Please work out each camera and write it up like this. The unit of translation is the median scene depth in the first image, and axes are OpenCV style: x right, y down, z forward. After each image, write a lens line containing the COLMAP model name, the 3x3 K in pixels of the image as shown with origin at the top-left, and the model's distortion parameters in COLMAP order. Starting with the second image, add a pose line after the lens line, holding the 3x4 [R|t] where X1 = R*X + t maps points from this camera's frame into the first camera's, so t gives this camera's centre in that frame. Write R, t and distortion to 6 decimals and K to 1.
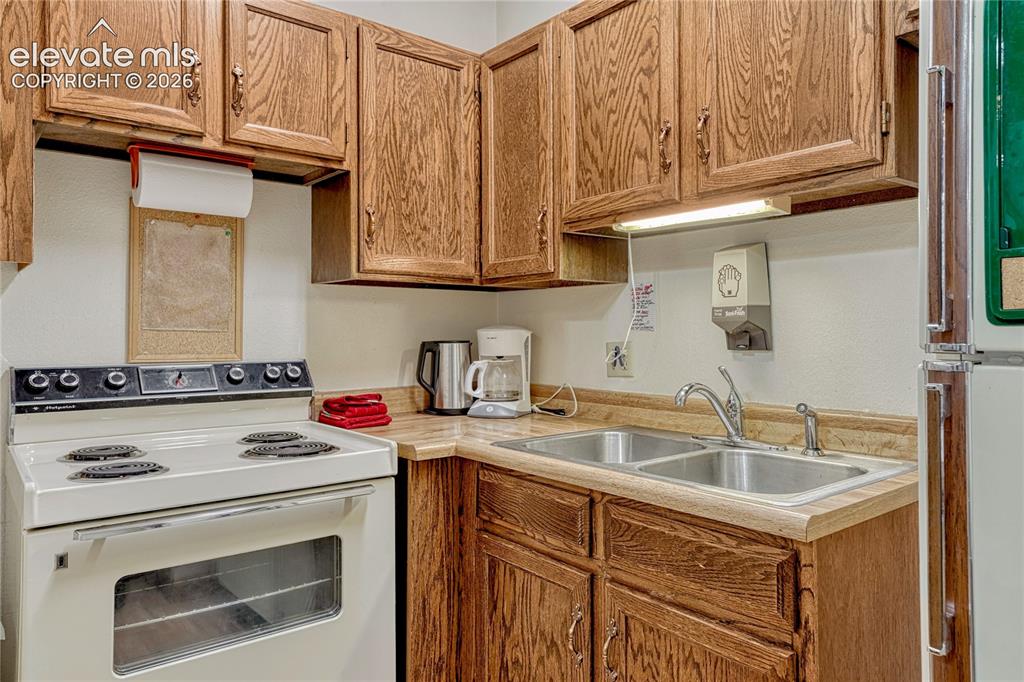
lens RADIAL K [[680.6, 0, 512.6], [0, 680.6, 337.8], [0, 0, 1]] dist [-0.000537, -0.000033]
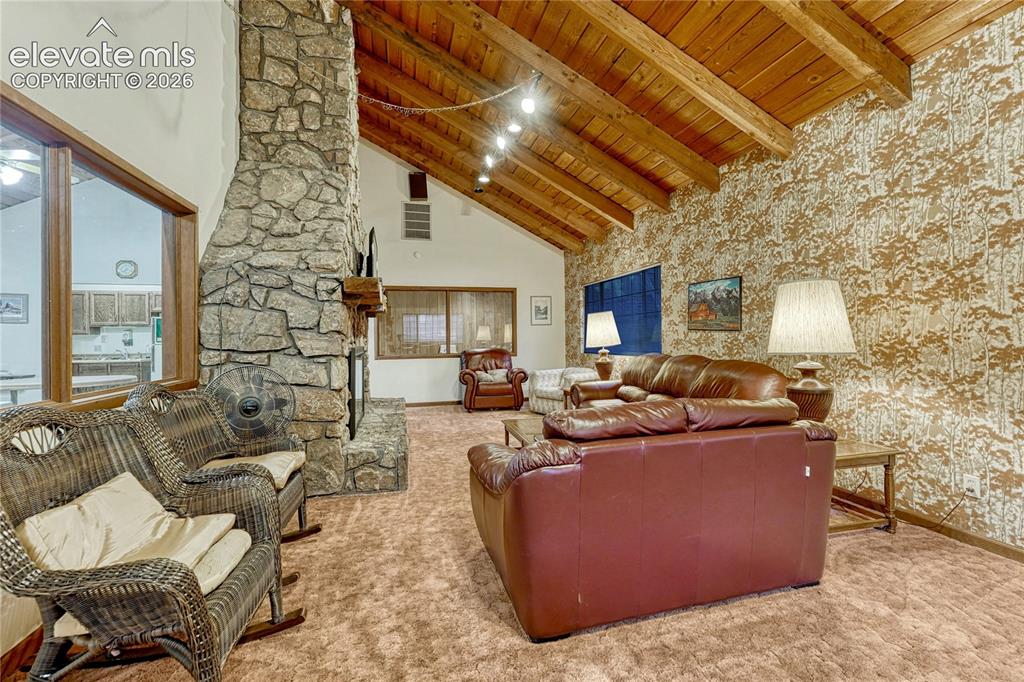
lens RADIAL K [[436.7, 0, 511.3], [0, 436.7, 338.3], [0, 0, 1]] dist [0.000644, 0.000042]
pose [[0.407937, -0.000126, 0.913010, -1.897583], [0.004774, 0.999987, -0.001996, -0.031526], [-0.912997, 0.005173, 0.407933, -3.895457]]
